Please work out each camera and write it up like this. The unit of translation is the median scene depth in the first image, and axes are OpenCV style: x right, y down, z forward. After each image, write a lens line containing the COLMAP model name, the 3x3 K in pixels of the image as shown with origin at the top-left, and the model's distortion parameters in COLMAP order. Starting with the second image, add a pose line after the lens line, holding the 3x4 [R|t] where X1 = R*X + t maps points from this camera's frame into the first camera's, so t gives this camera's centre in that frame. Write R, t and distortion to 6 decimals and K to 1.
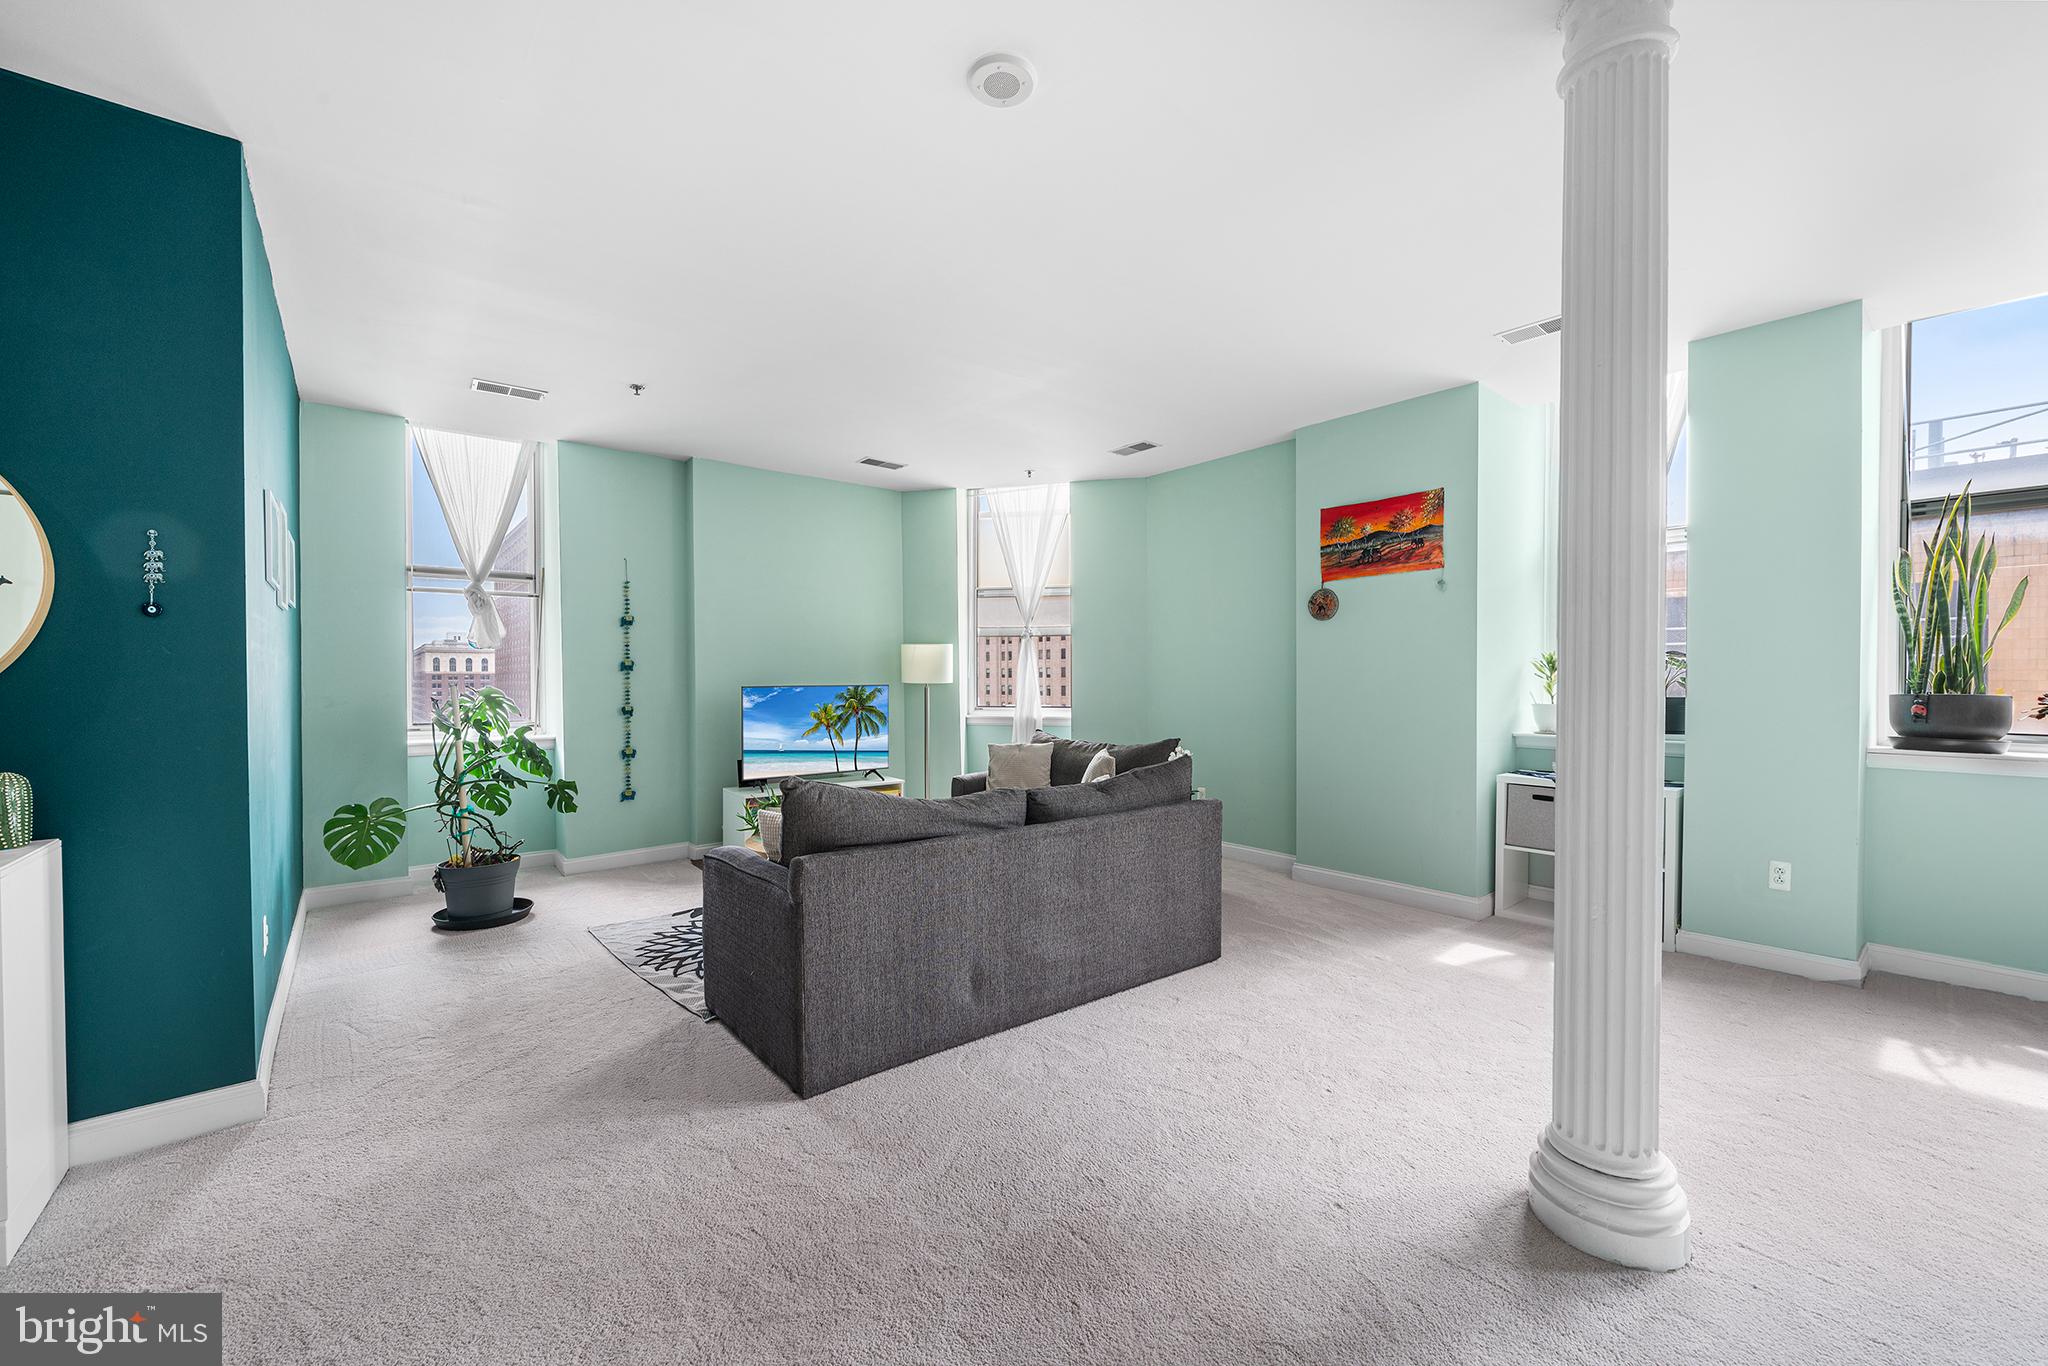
lens RADIAL K [[797.4, 0, 1024.0], [0, 797.4, 688.1], [0, 0, 1]] dist [-0.001412, -0.000054]
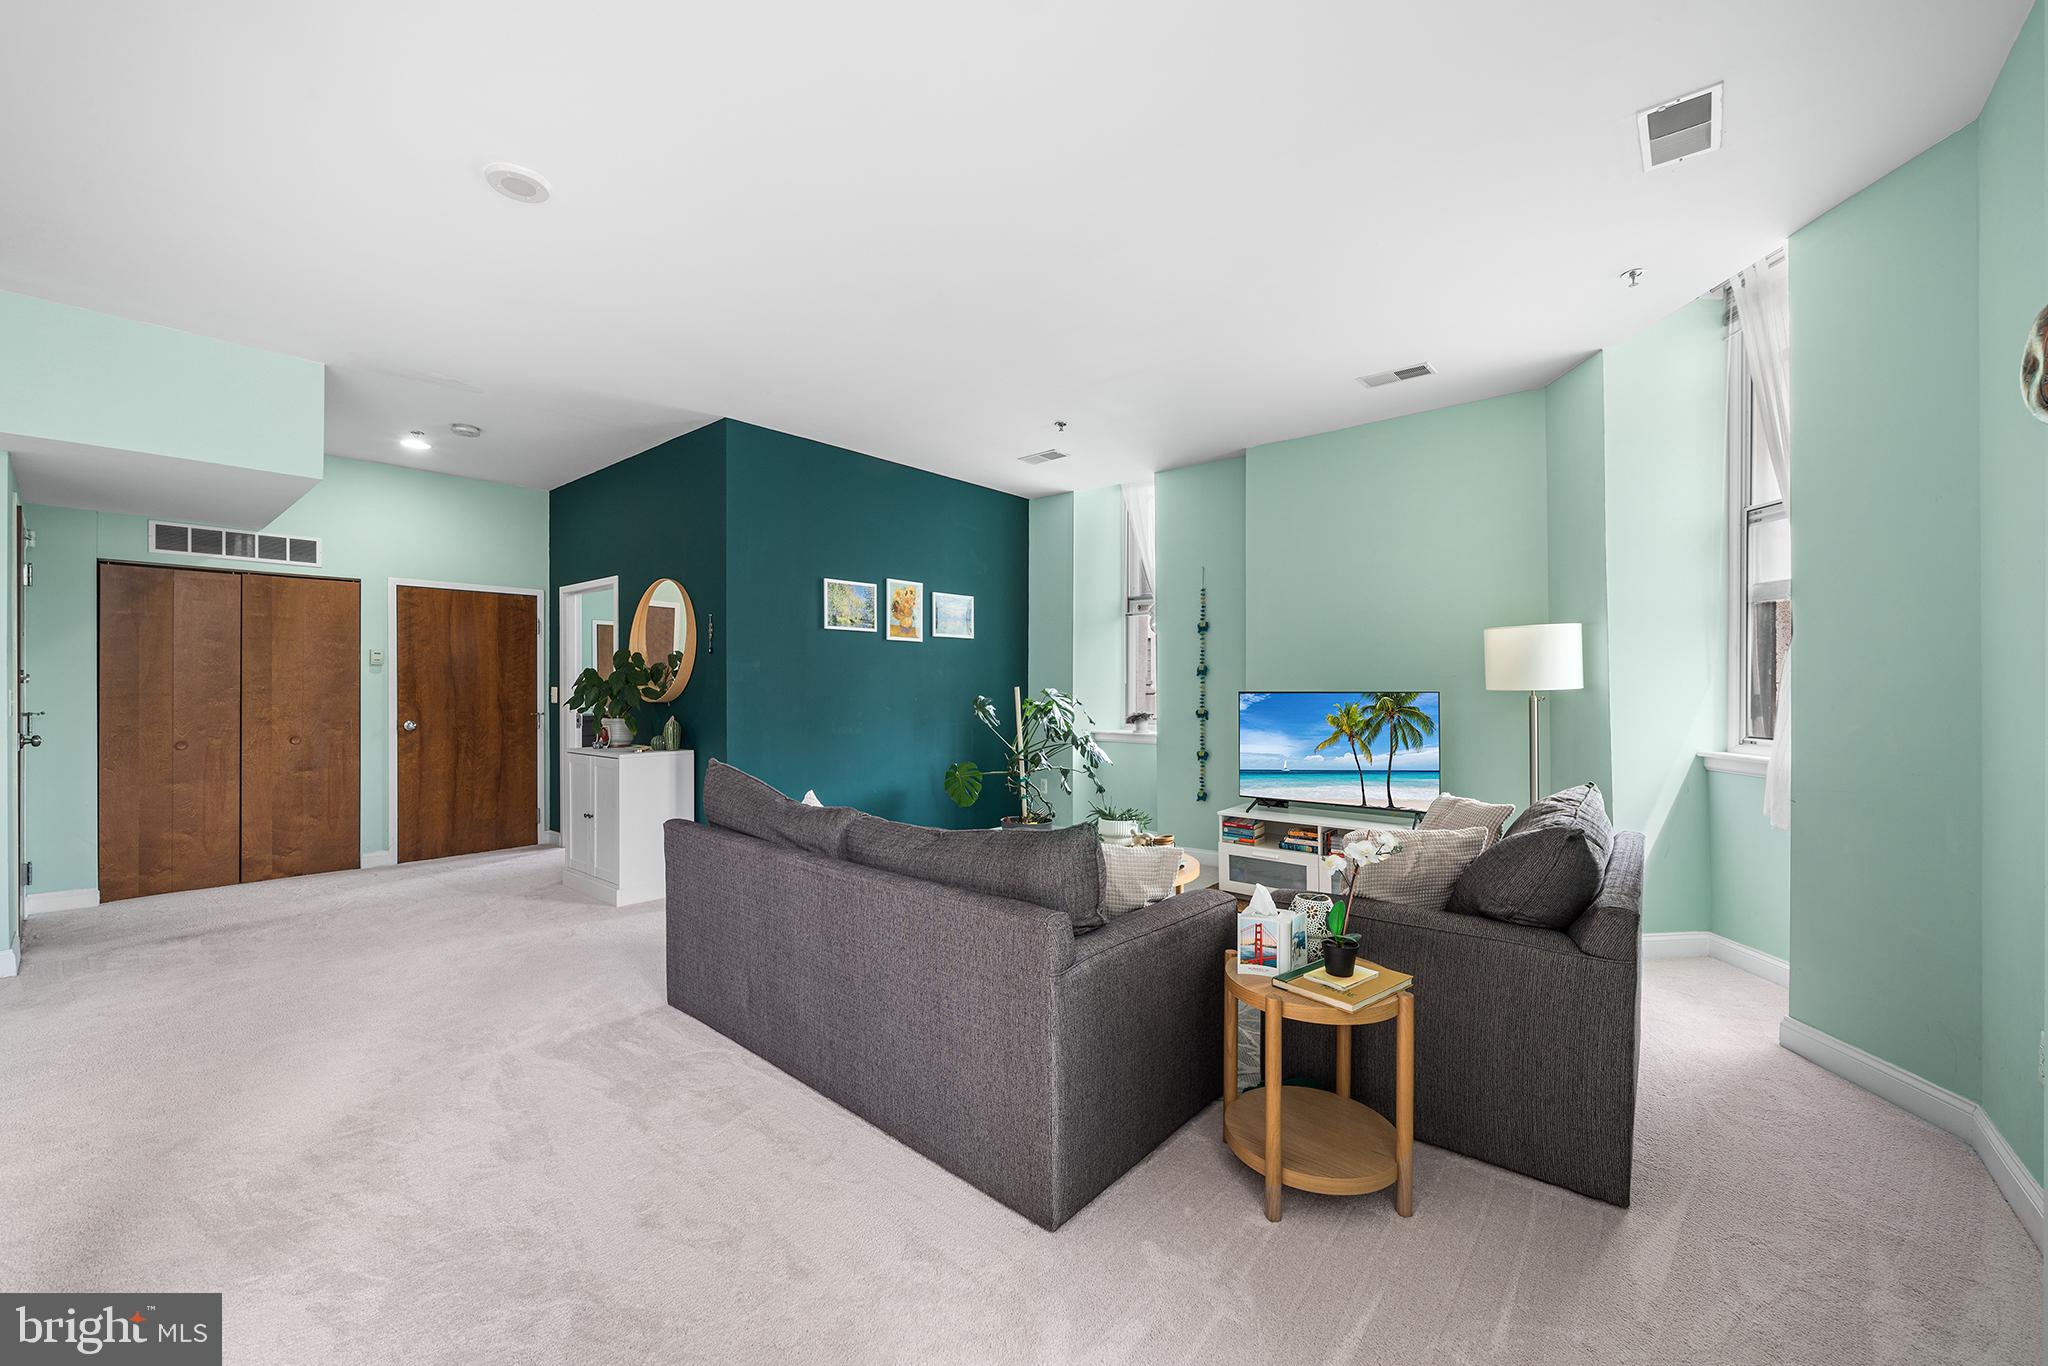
lens RADIAL K [[809.6, 0, 1020.5], [0, 809.6, 684.5], [0, 0, 1]] dist [-0.001137, -0.000131]
pose [[0.164530, 0.001840, -0.986370, 0.622524], [-0.013084, 0.999914, -0.000317, -0.007704], [0.986285, 0.012958, 0.164540, 0.743196]]
